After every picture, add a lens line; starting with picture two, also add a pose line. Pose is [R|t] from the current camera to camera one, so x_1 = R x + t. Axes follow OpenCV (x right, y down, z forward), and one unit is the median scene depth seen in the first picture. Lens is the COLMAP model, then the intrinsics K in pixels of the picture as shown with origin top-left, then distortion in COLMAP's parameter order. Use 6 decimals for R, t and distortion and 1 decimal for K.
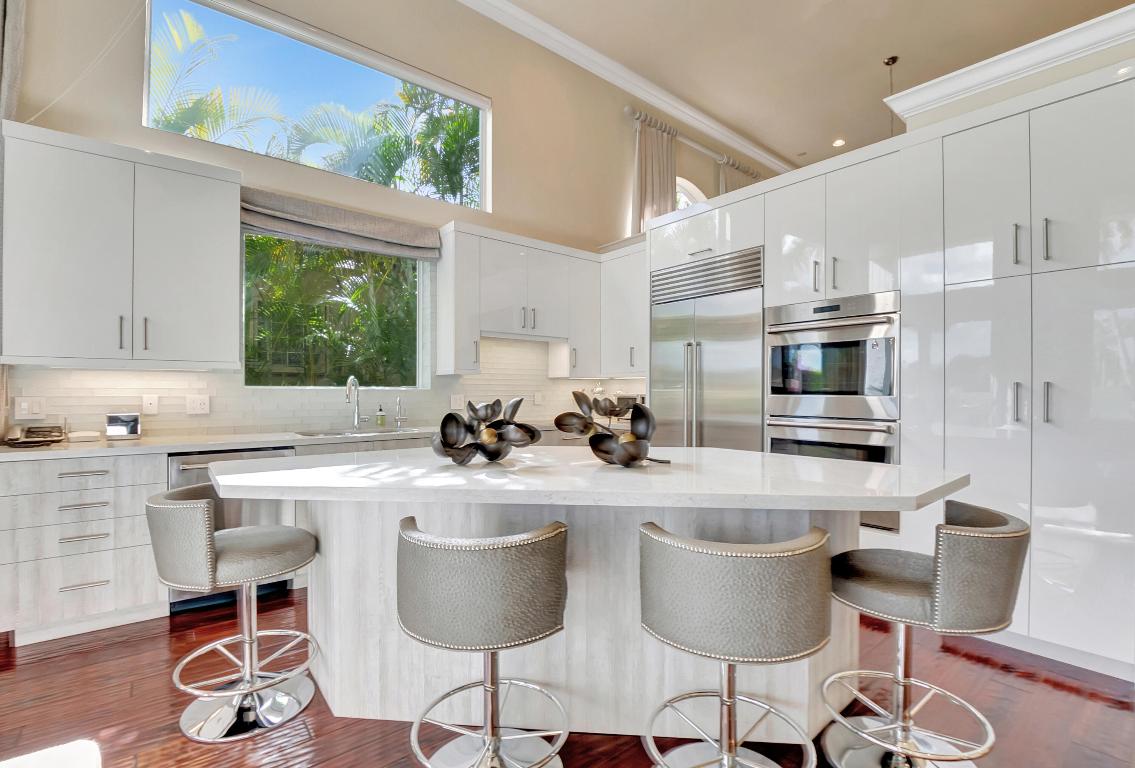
lens RADIAL K [[500.0, 0, 528.7], [0, 500.0, 385.4], [0, 0, 1]] dist [-0.000725, -0.000831]
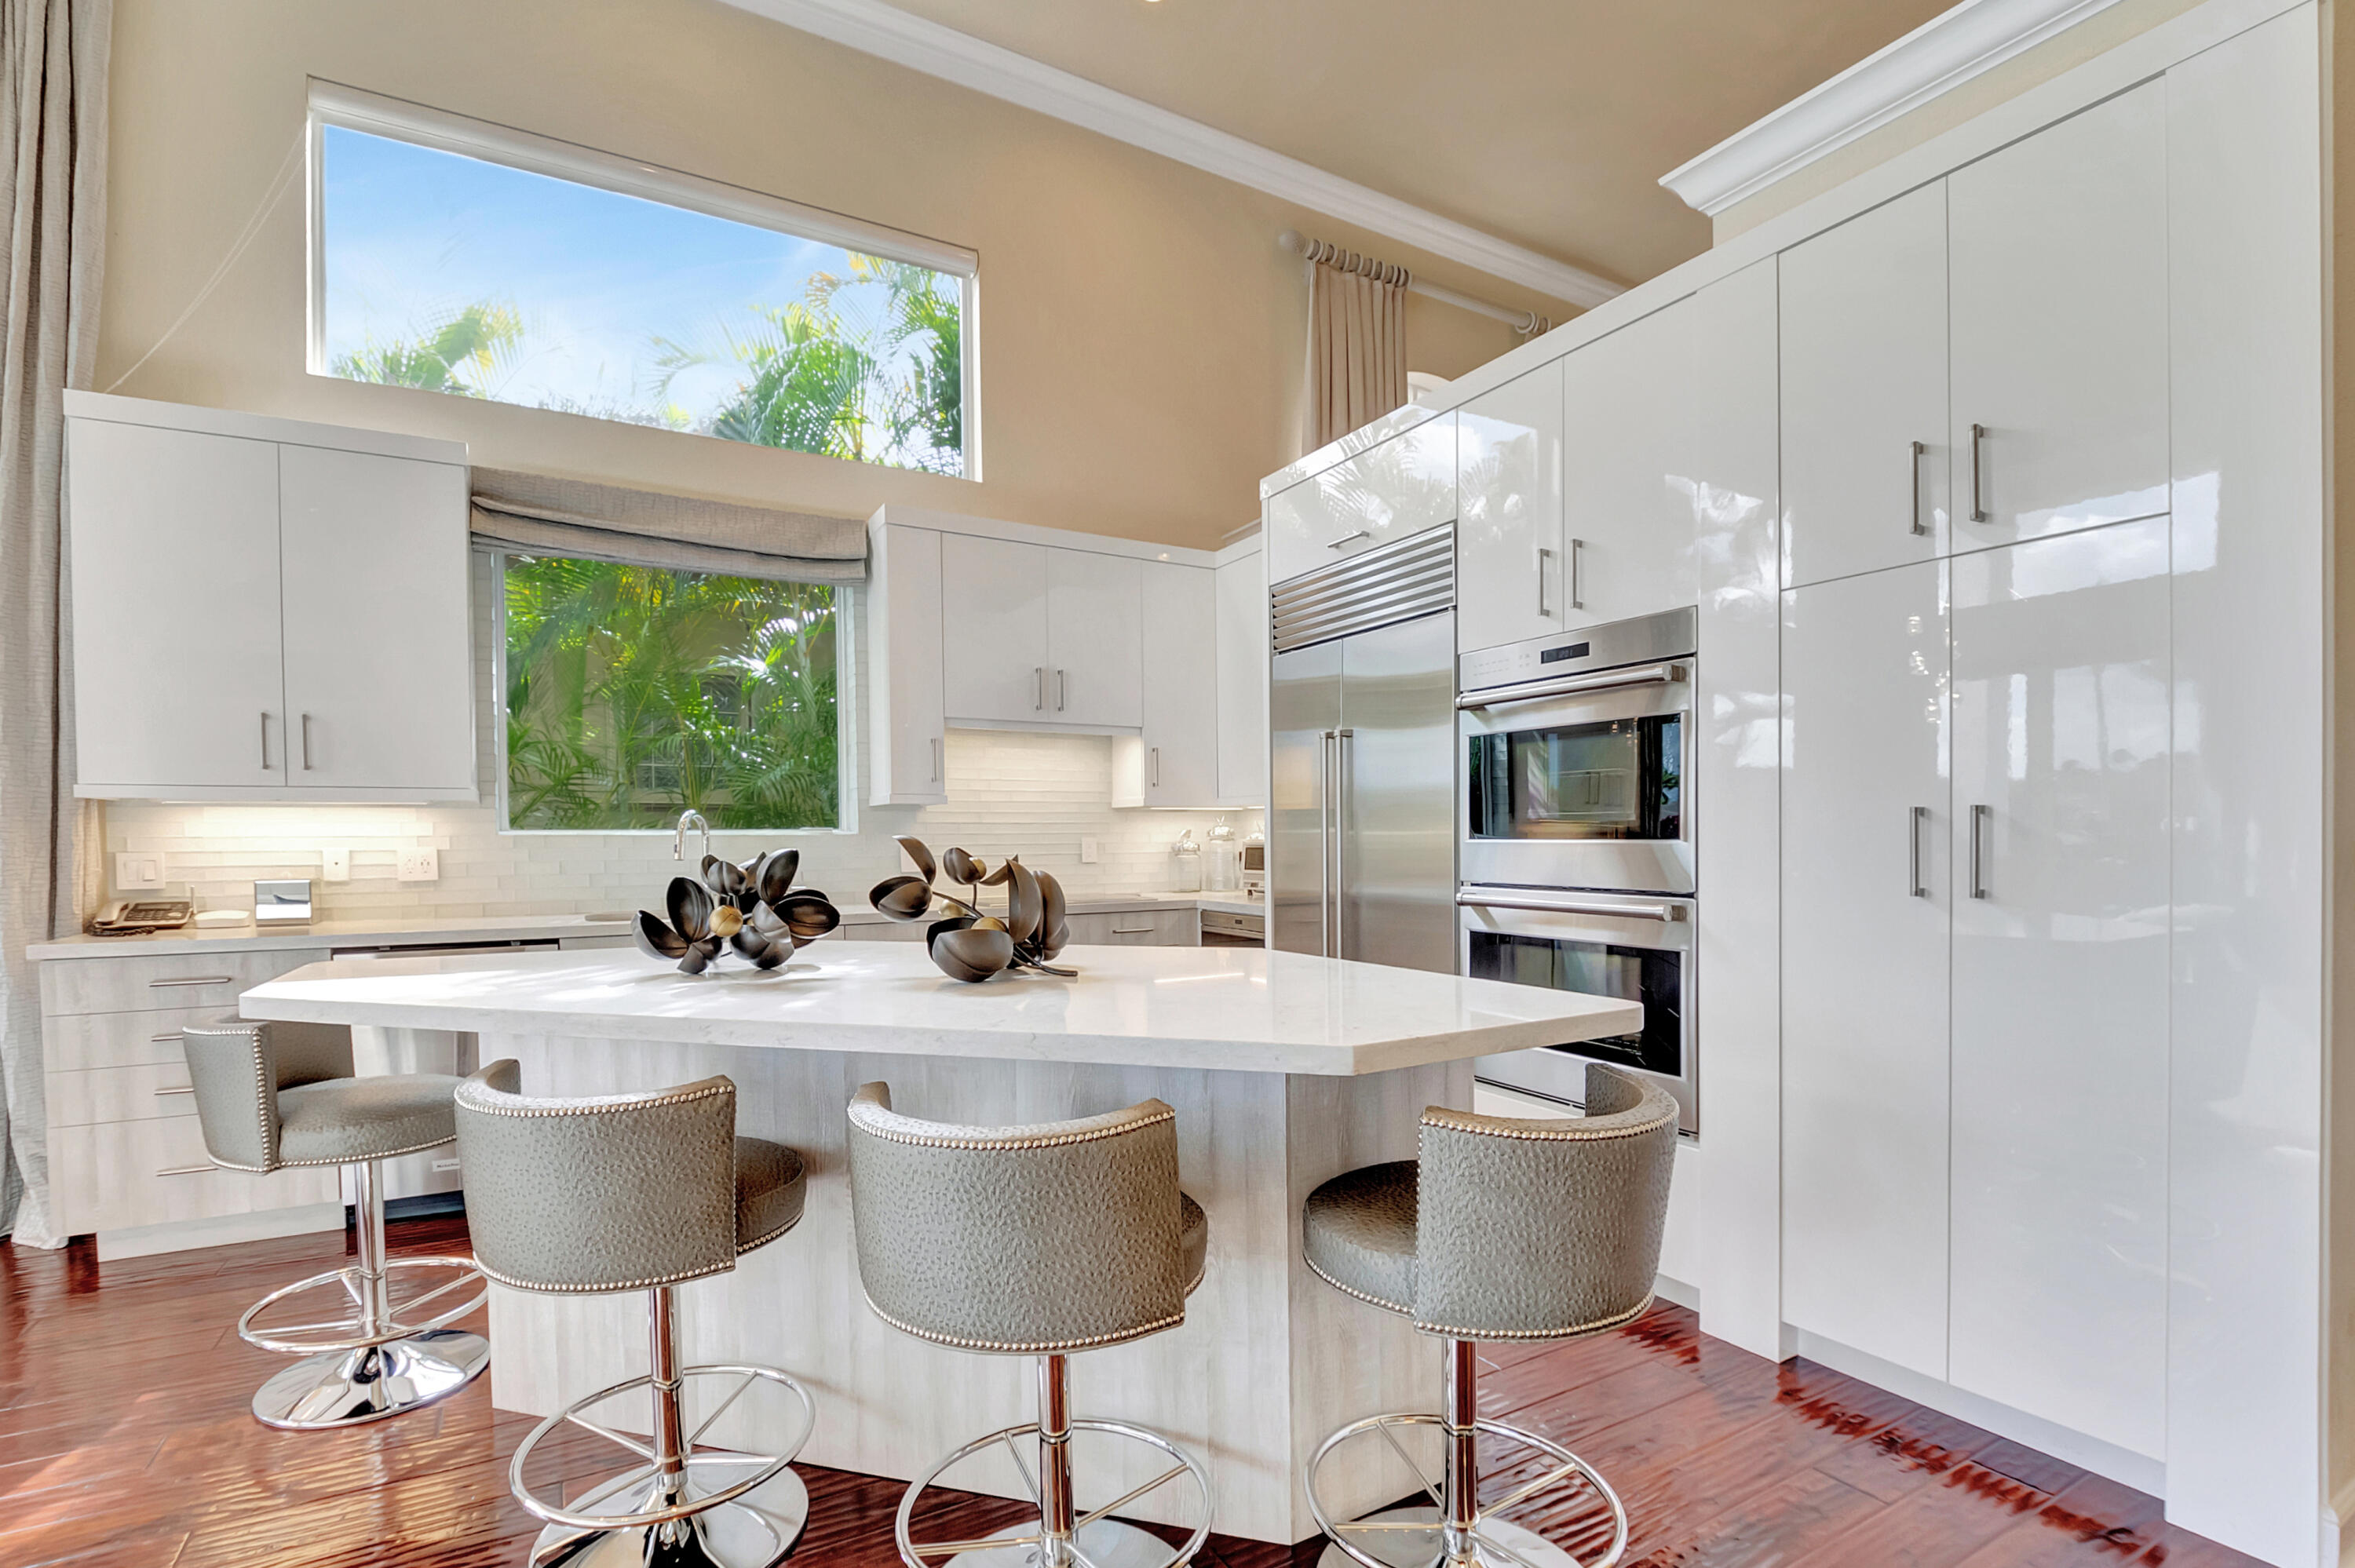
lens RADIAL K [[1028.6, 0, 1072.2], [0, 1028.6, 847.1], [0, 0, 1]] dist [-0.000901, 0.000311]
pose [[0.984487, -0.006100, -0.175353, 0.281460], [0.009873, 0.999738, 0.020652, 0.002215], [0.175181, -0.022063, 0.984289, -0.012956]]
